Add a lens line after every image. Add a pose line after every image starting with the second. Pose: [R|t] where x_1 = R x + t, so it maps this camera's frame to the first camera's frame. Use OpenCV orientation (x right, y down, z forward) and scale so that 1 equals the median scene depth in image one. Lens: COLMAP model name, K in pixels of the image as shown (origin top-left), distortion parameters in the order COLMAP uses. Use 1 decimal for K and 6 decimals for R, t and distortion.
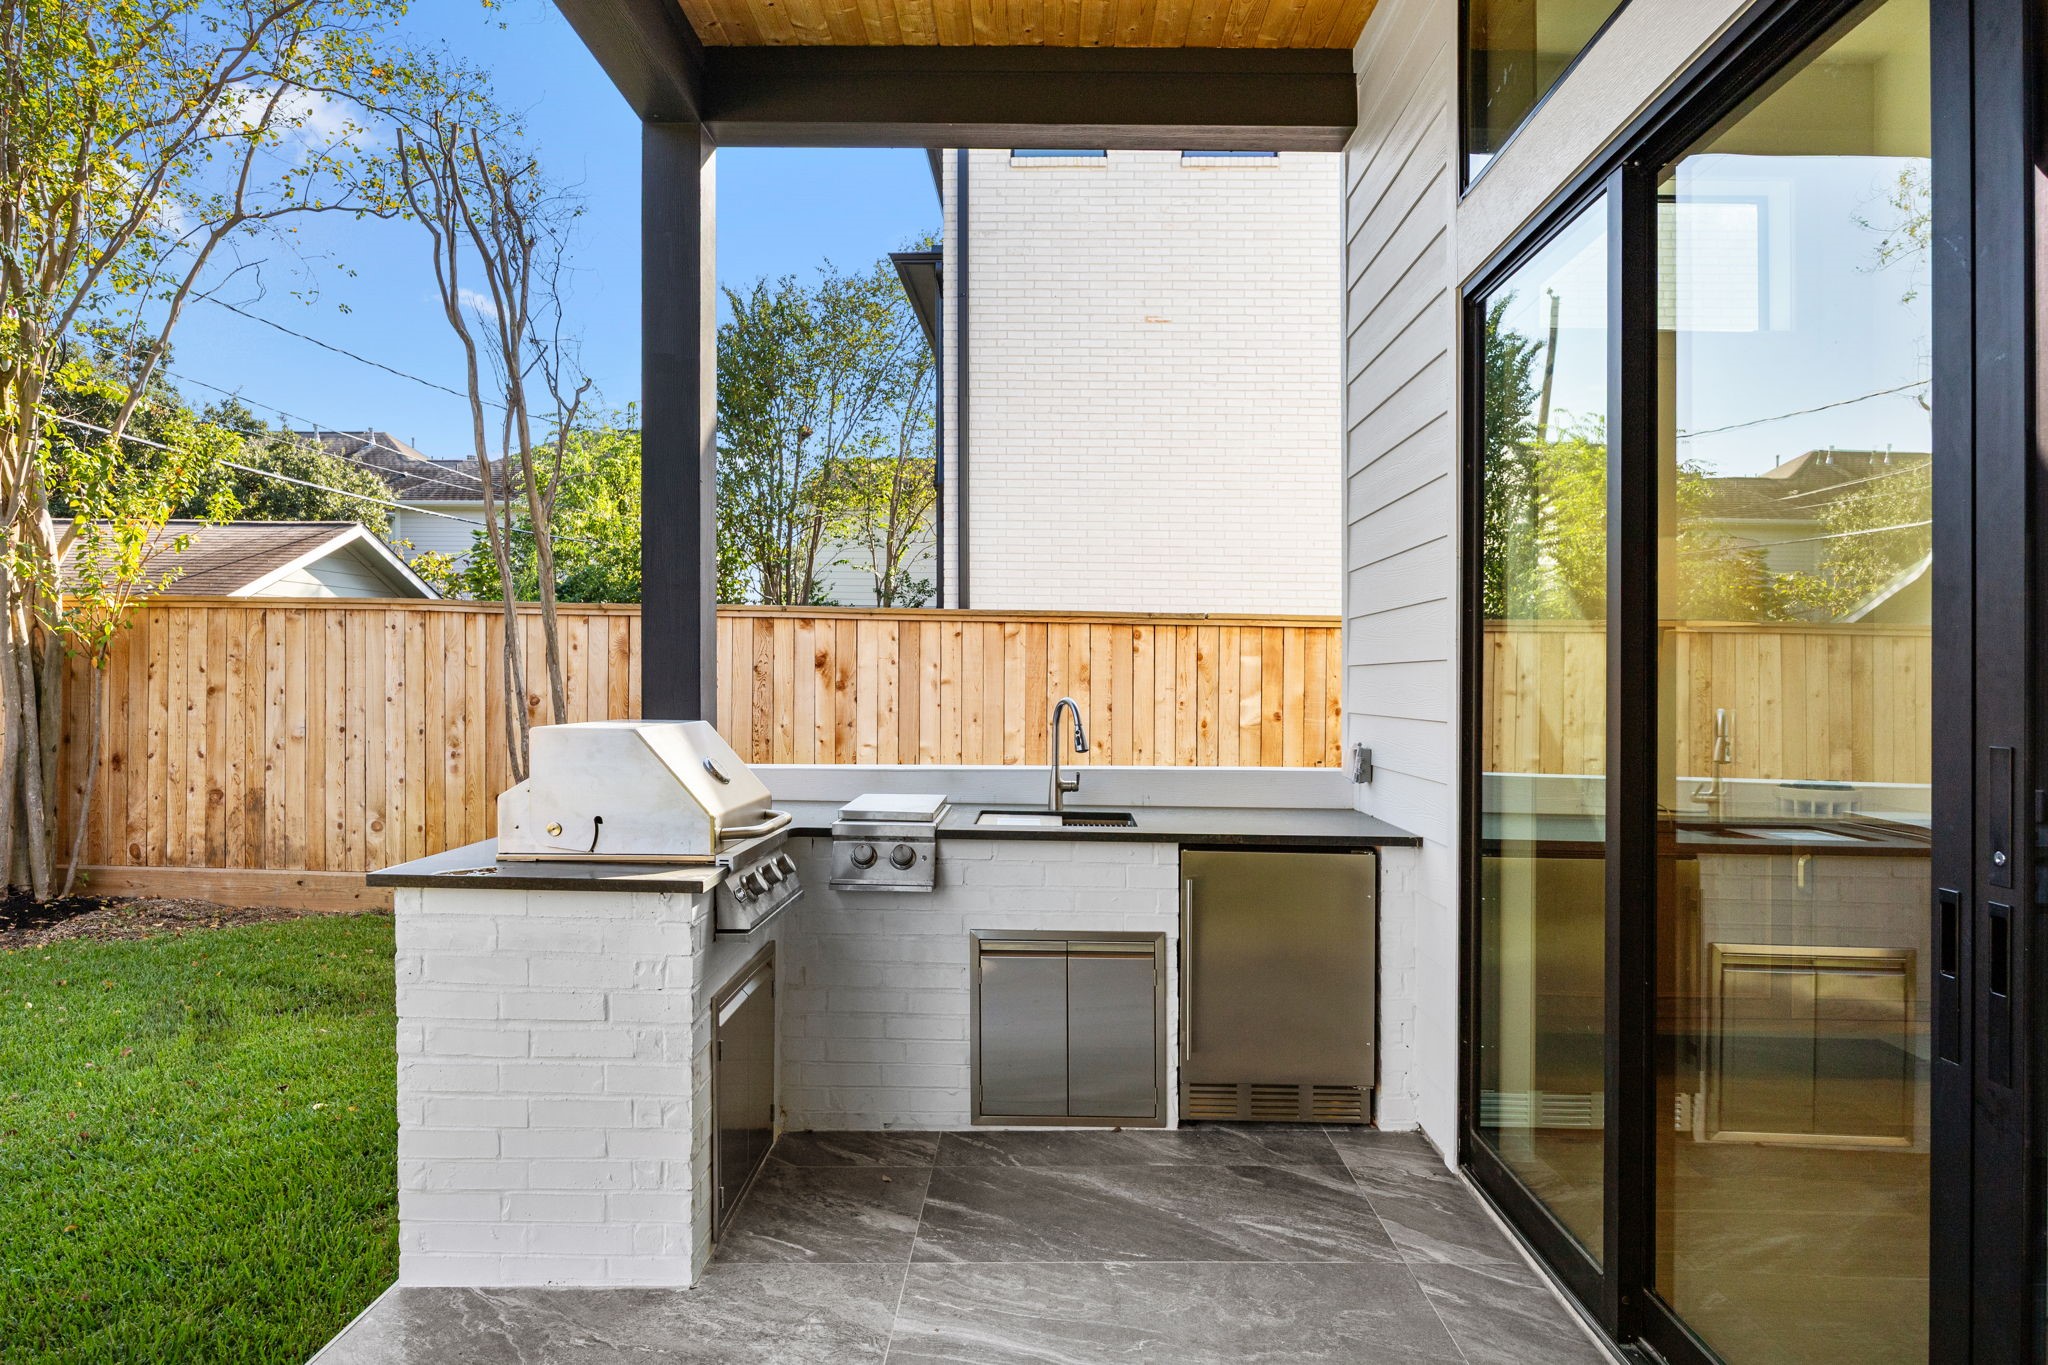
lens RADIAL K [[987.5, 0, 1031.4], [0, 987.5, 683.9], [0, 0, 1]] dist [-0.011443, -0.000610]
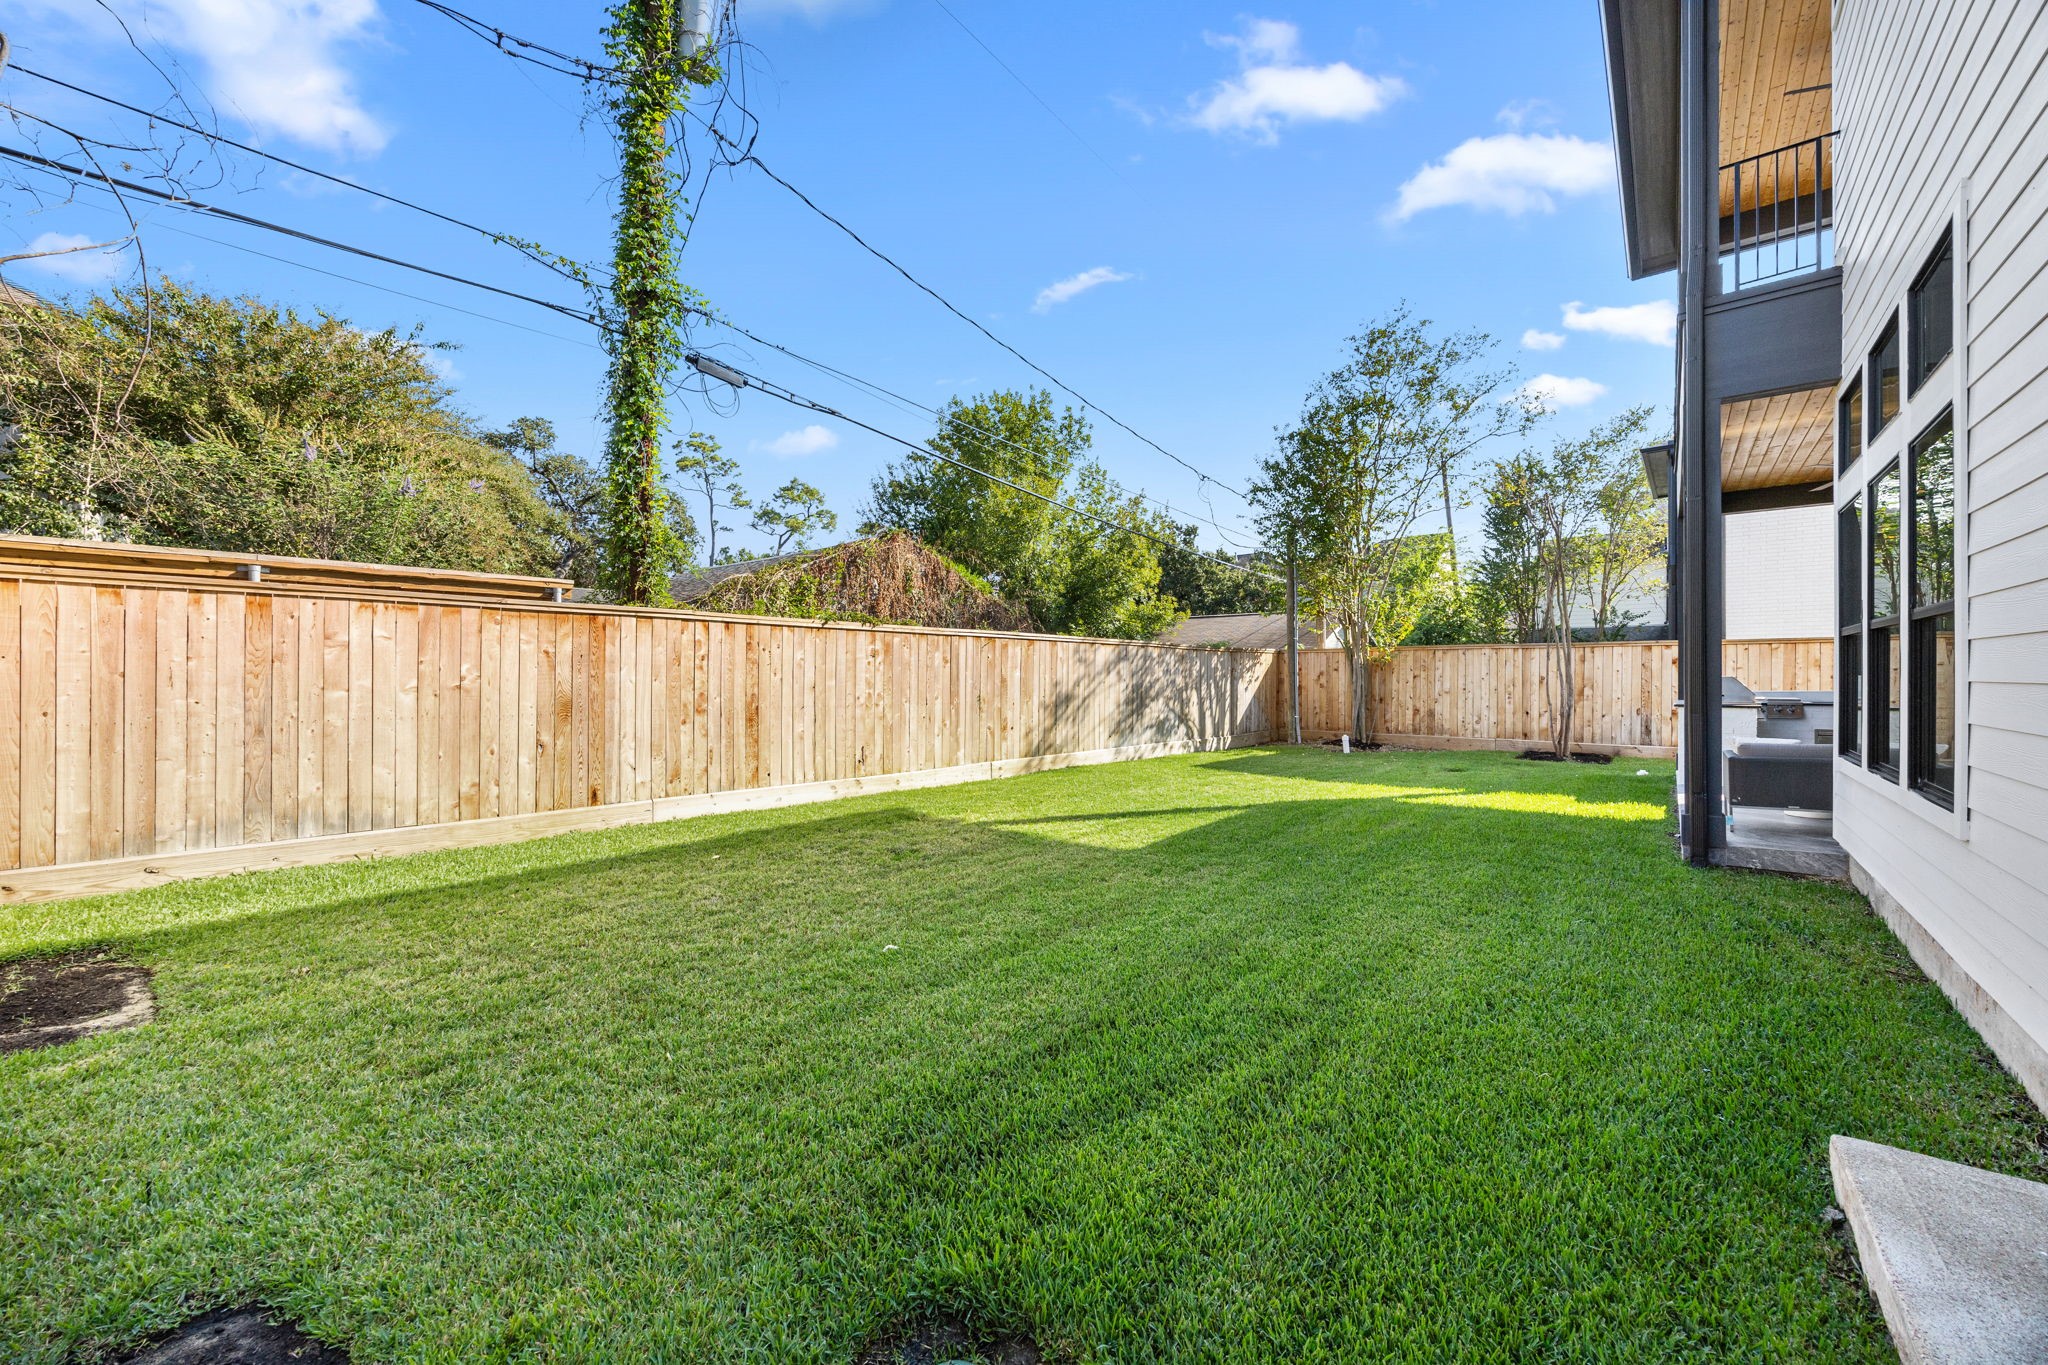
lens RADIAL K [[767.6, 0, 1019.1], [0, 767.6, 679.0], [0, 0, 1]] dist [-0.001684, -0.000041]
pose [[0.792471, -0.016014, -0.609699, -0.352266], [0.012308, 0.999872, -0.010264, 0.022547], [0.609785, 0.000630, 0.792567, -1.665431]]
